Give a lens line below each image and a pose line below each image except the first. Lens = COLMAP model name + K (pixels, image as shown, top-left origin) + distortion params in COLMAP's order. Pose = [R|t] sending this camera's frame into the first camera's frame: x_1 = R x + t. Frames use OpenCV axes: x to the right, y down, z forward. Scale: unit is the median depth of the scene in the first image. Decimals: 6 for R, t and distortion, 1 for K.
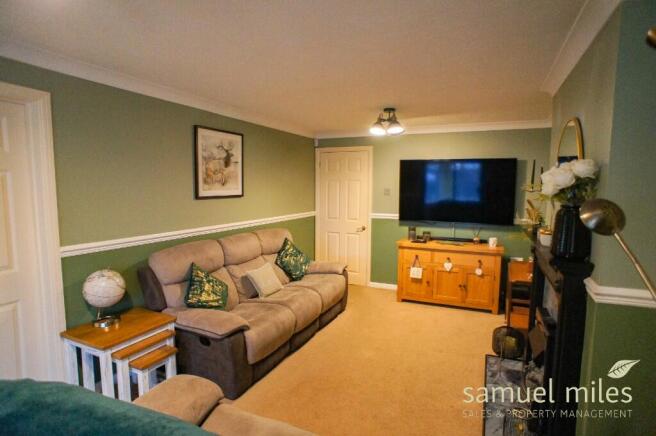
lens RADIAL K [[346.8, 0, 335.8], [0, 346.8, 218.6], [0, 0, 1]] dist [-0.073250, 0.043262]
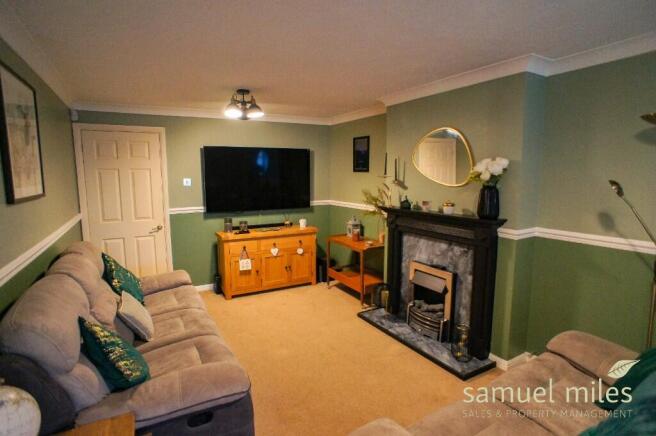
lens RADIAL K [[346.8, 0, 335.8], [0, 346.8, 218.6], [0, 0, 1]] dist [-0.073250, 0.043262]
pose [[0.597059, -0.112685, 0.794243, -0.372727], [0.083247, 0.993443, 0.078367, -0.026148], [-0.797866, 0.019329, 0.602525, 0.214206]]
